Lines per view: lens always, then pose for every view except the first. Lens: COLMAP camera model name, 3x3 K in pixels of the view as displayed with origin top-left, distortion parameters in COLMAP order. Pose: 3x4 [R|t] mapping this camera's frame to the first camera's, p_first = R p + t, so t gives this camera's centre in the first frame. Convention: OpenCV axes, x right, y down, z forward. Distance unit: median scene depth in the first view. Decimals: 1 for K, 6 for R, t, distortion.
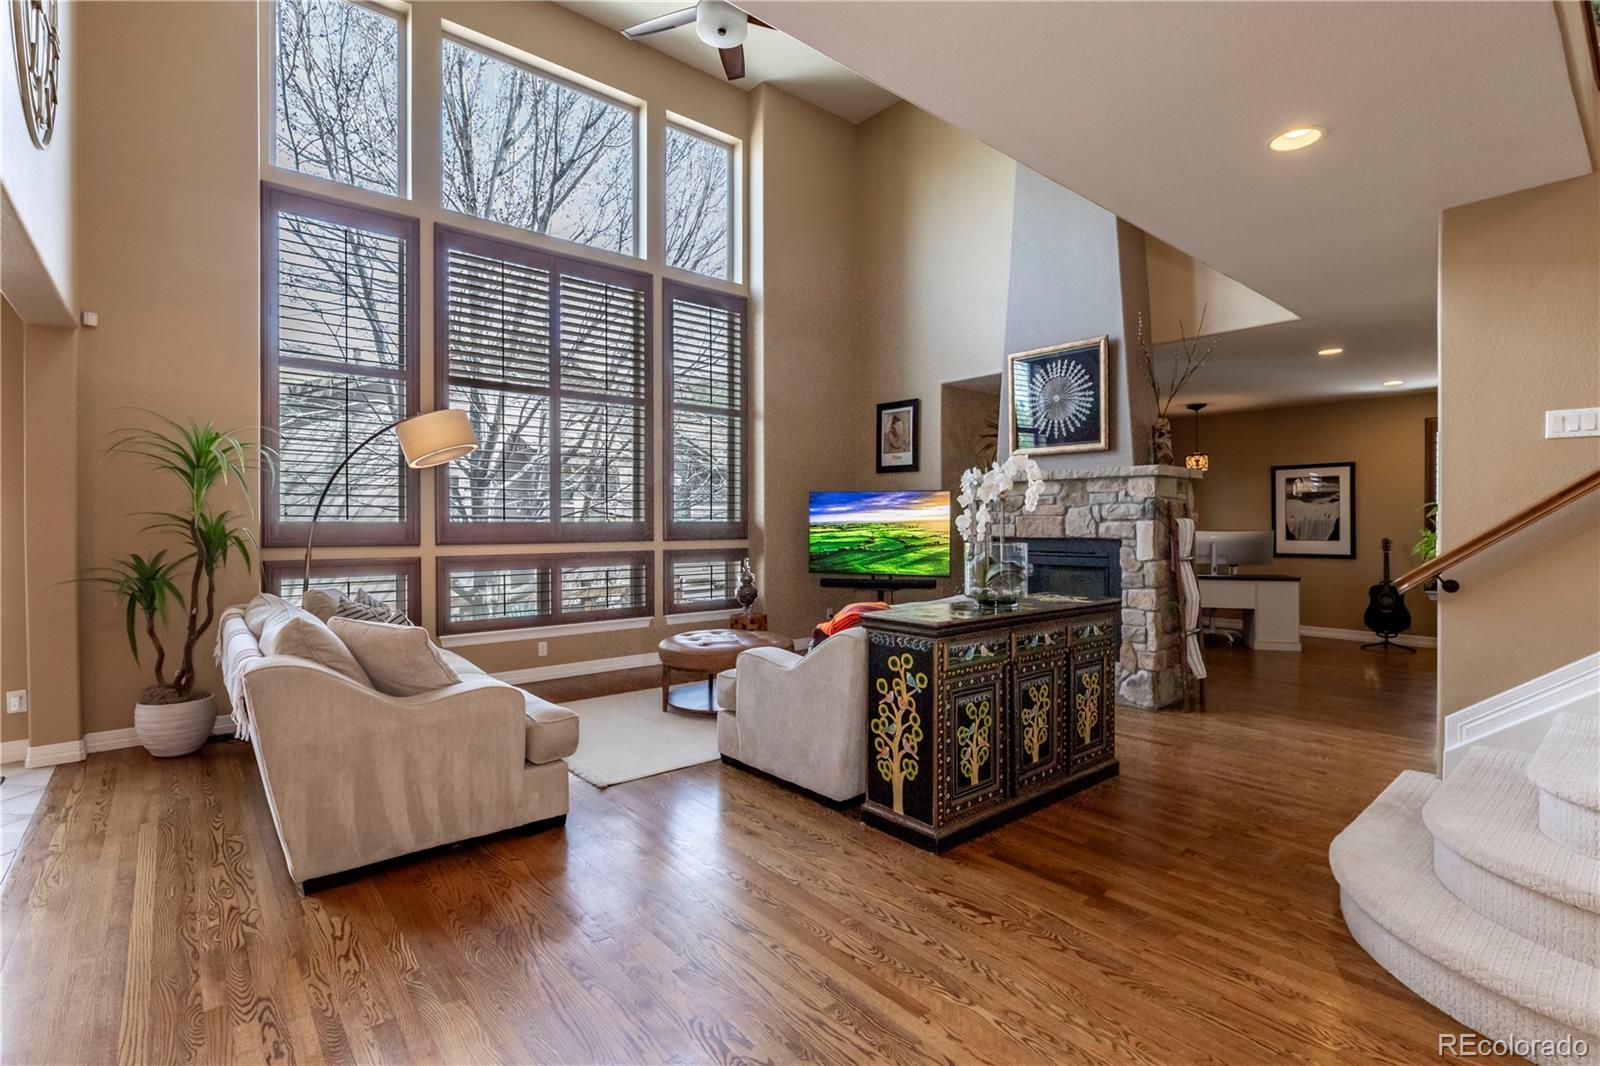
lens RADIAL K [[755.7, 0, 797.8], [0, 755.7, 524.2], [0, 0, 1]] dist [-0.000666, -0.000243]
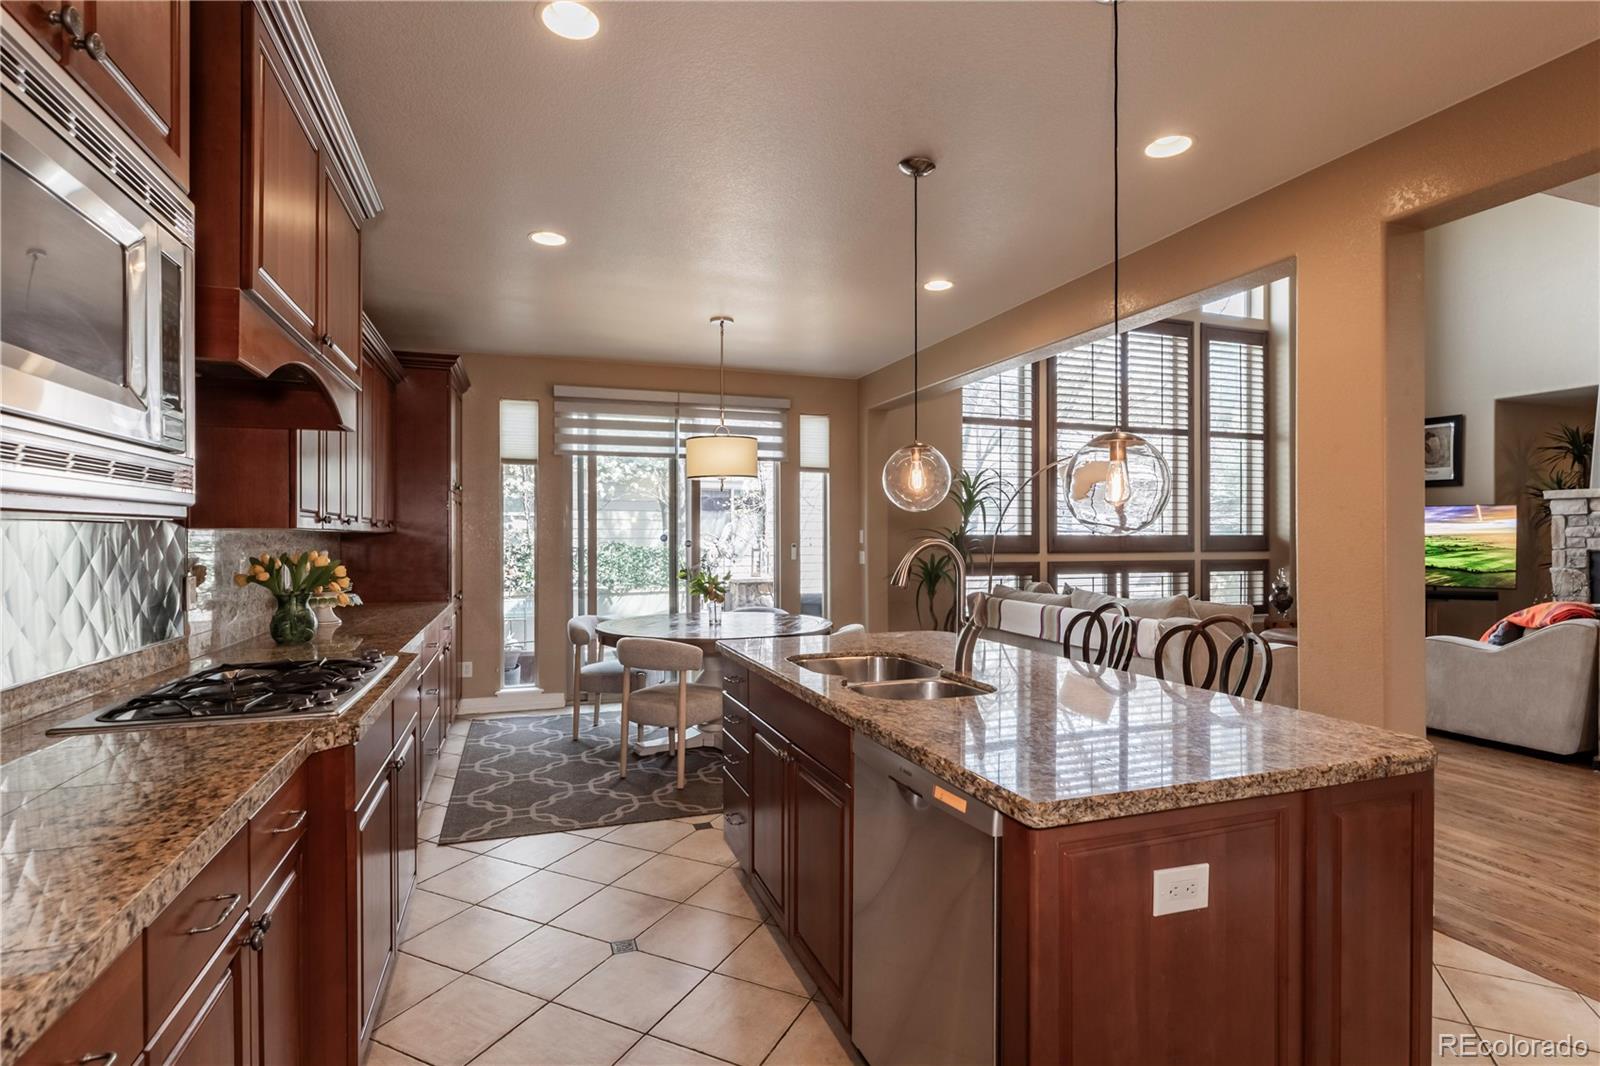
lens RADIAL K [[755.7, 0, 795.9], [0, 755.7, 566.2], [0, 0, 1]] dist [-0.000666, -0.000243]
pose [[0.938009, 0.011398, -0.346424, -0.610295], [0.001285, 0.999338, 0.036360, 0.003324], [0.346609, -0.034551, 0.937373, -0.526987]]
